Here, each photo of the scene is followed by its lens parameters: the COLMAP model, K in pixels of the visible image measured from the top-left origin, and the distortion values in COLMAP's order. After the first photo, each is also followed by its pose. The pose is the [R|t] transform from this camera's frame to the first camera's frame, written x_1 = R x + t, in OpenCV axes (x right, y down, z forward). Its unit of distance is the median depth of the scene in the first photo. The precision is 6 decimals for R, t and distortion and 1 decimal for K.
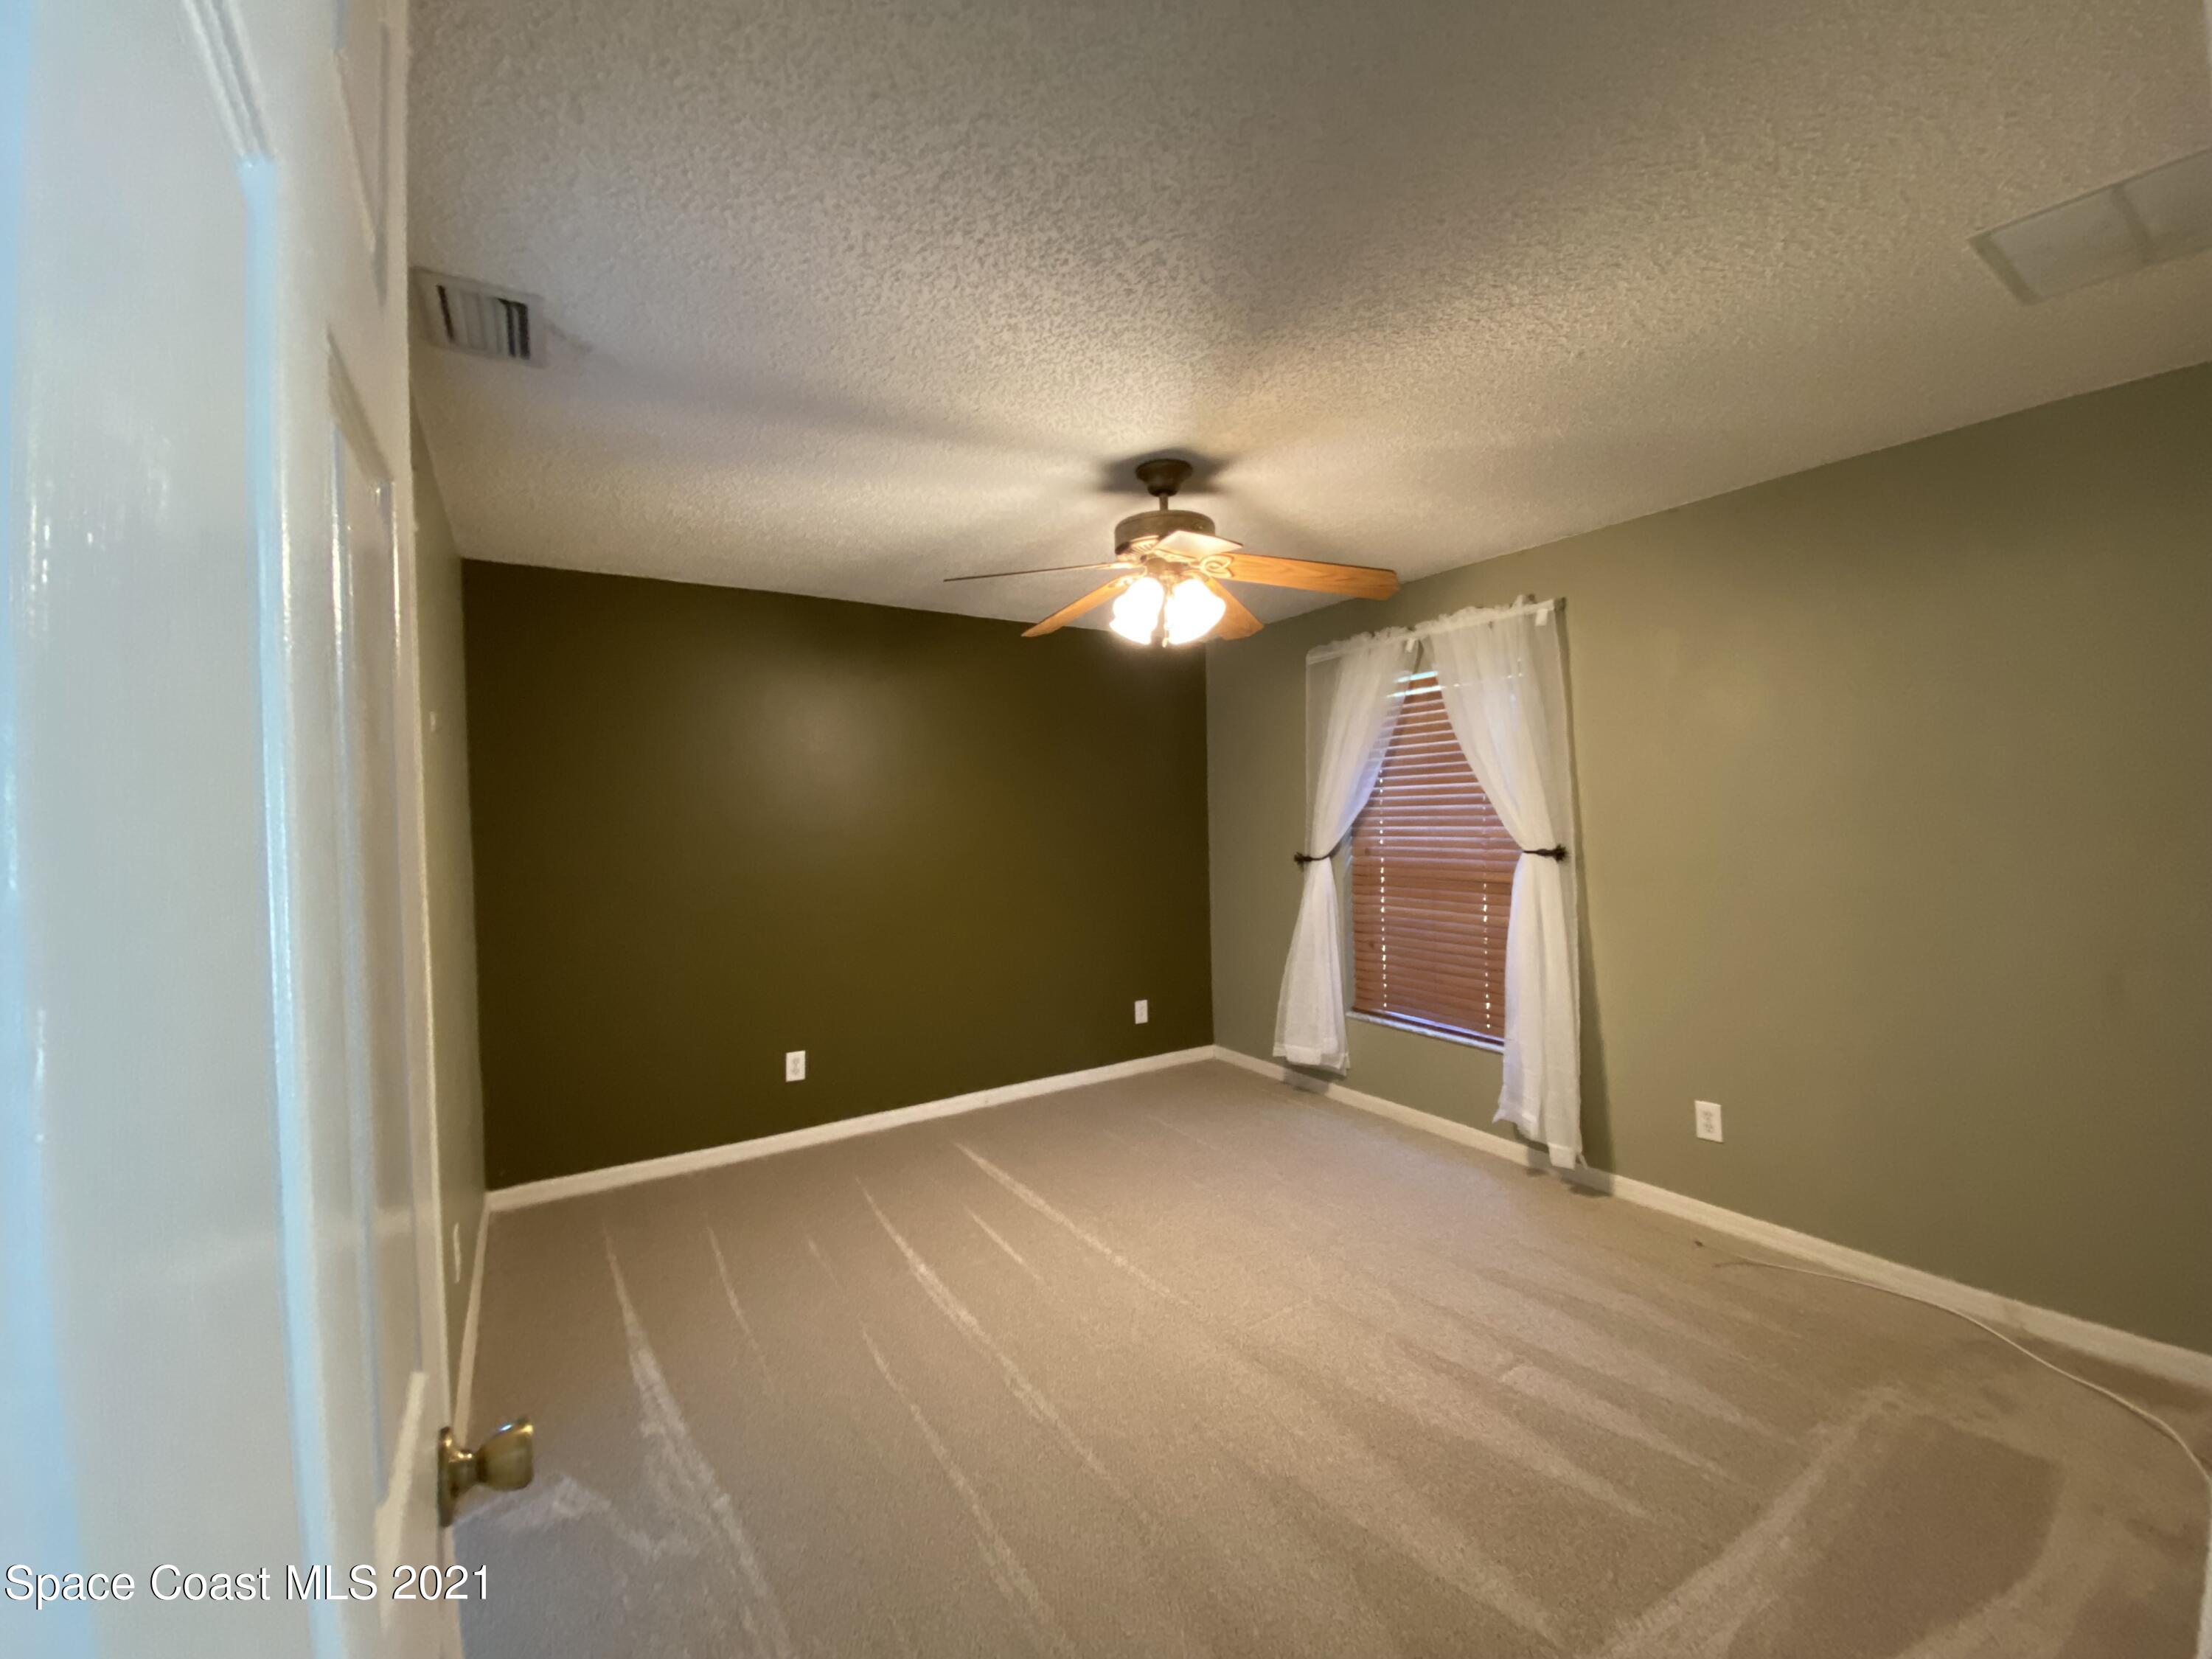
lens RADIAL K [[884.3, 0, 1102.0], [0, 884.3, 828.2], [0, 0, 1]] dist [0.055829, -0.045117]
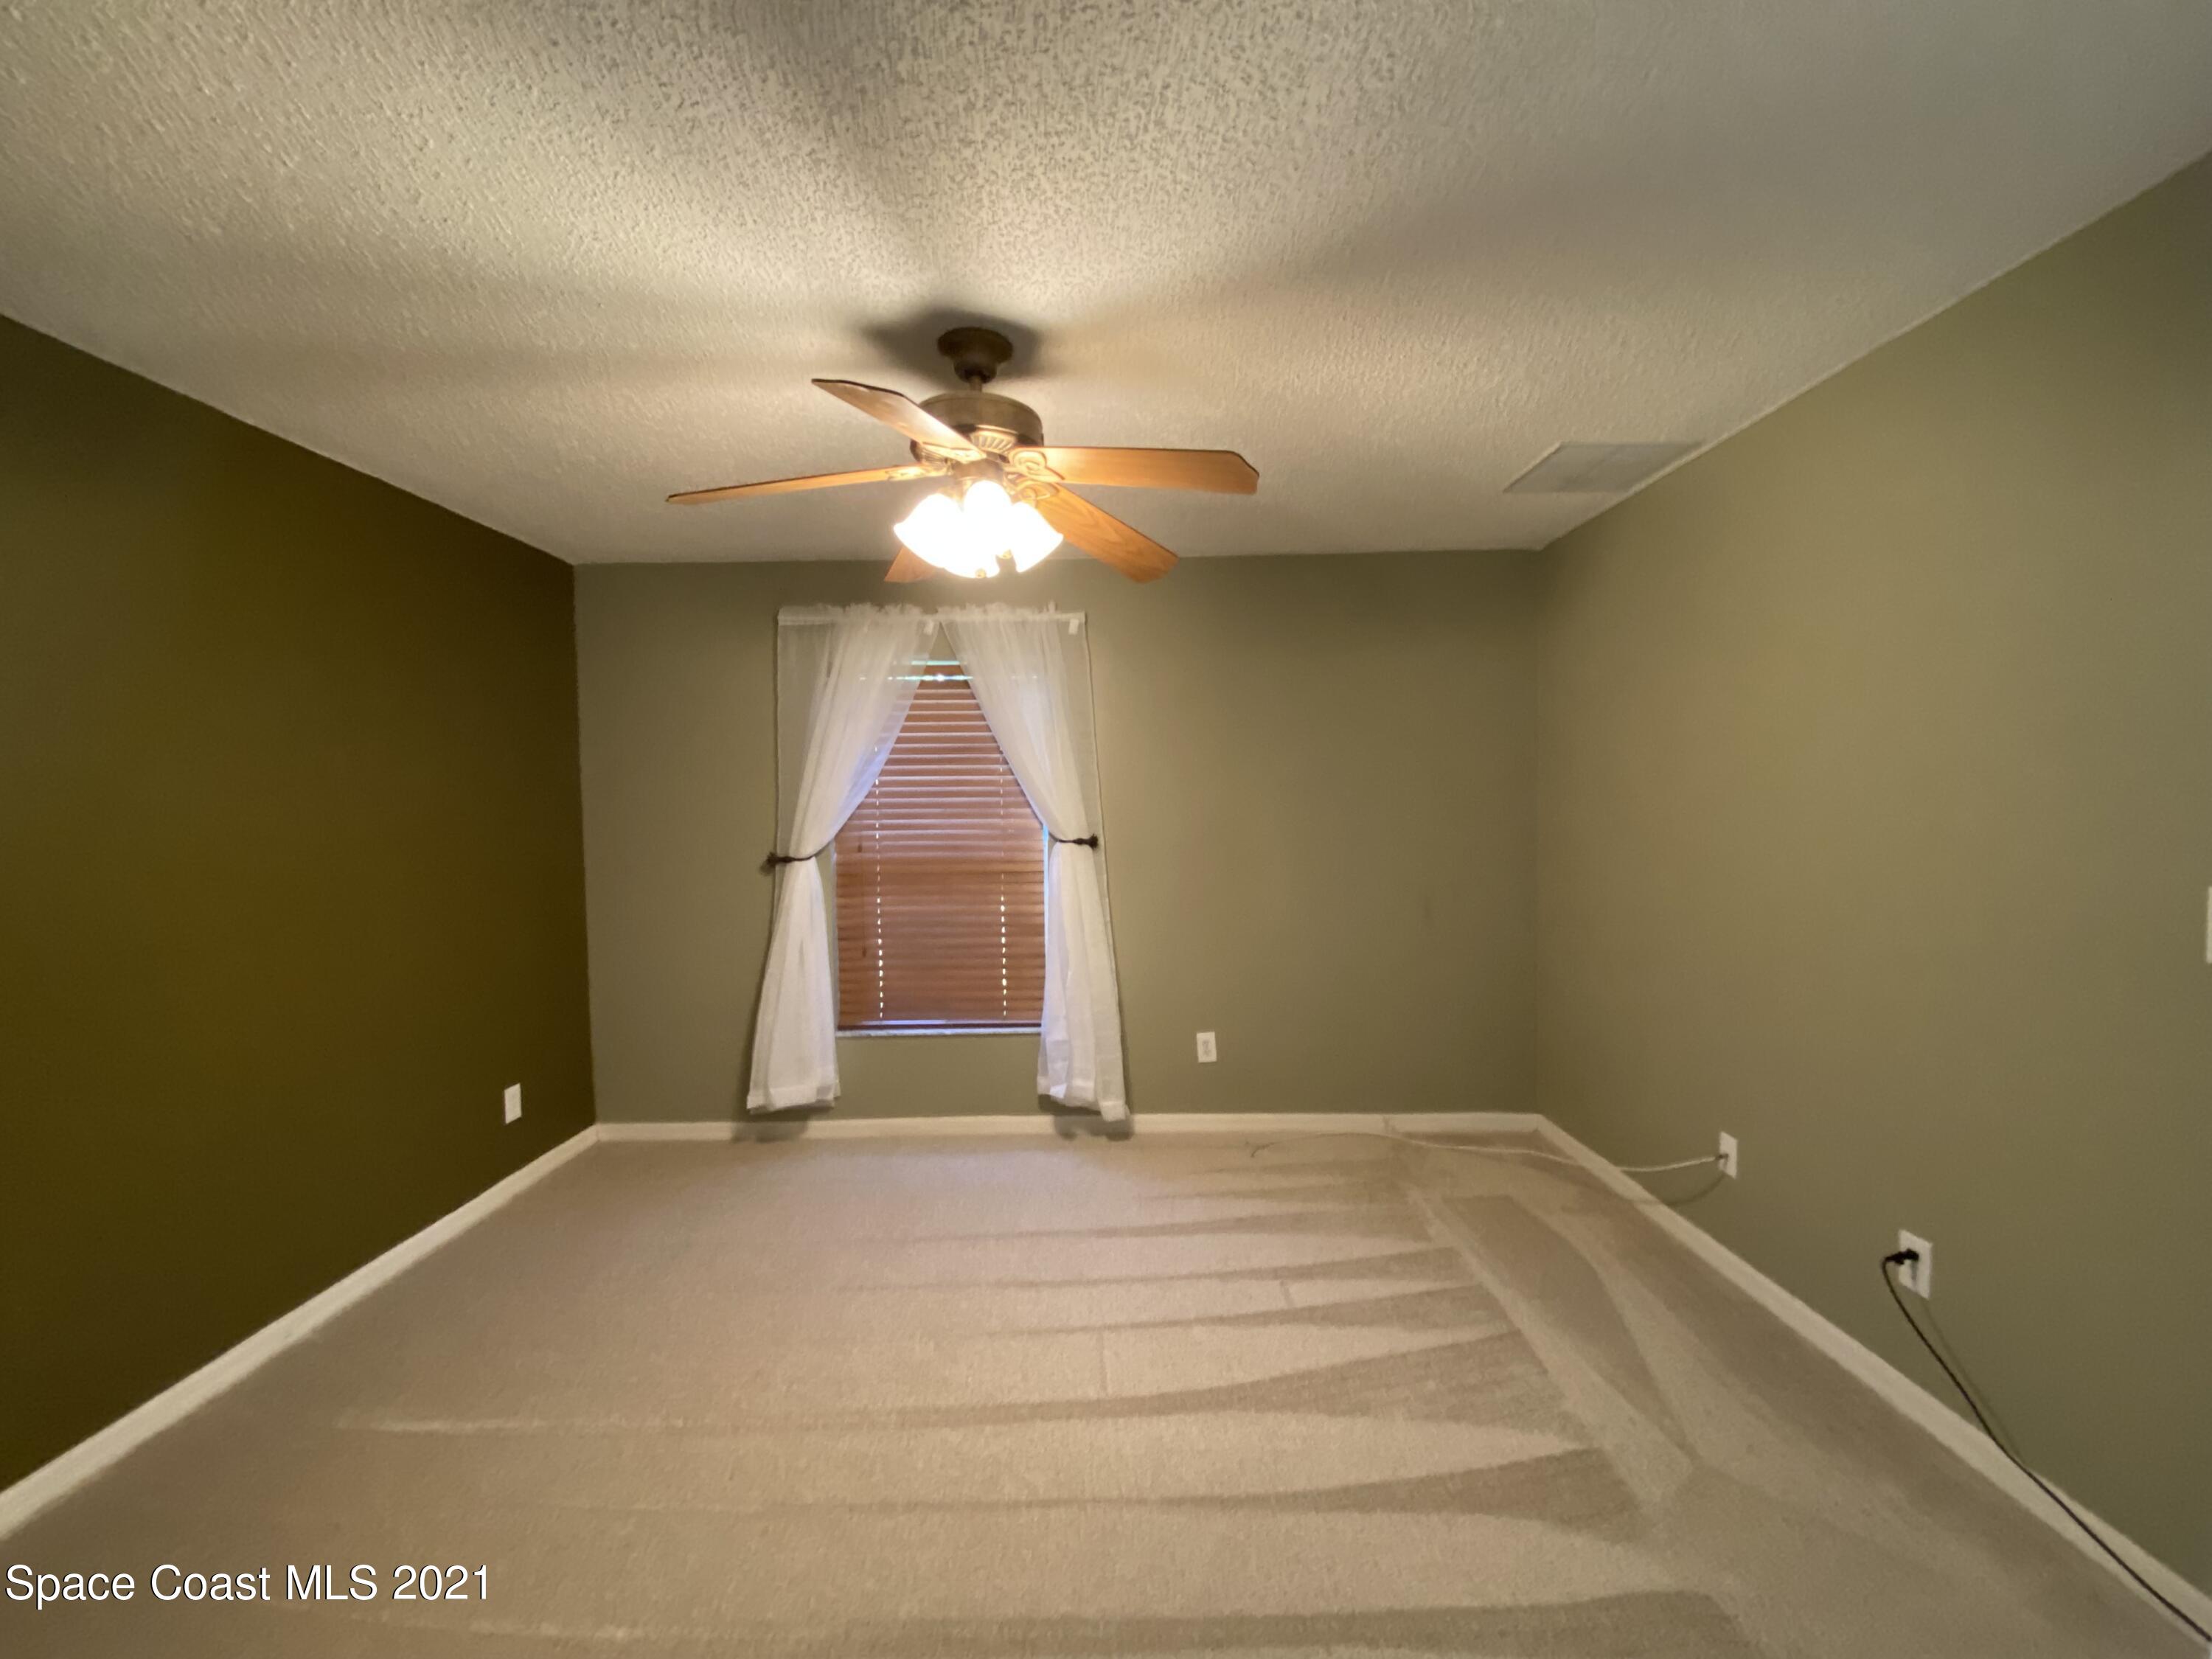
lens RADIAL K [[884.3, 0, 1102.0], [0, 884.3, 828.2], [0, 0, 1]] dist [0.055829, -0.045117]
pose [[0.534457, -0.011888, 0.845112, -0.361148], [0.010513, 0.999917, 0.007417, 0.002468], [-0.845130, 0.004921, 0.534538, 0.347007]]
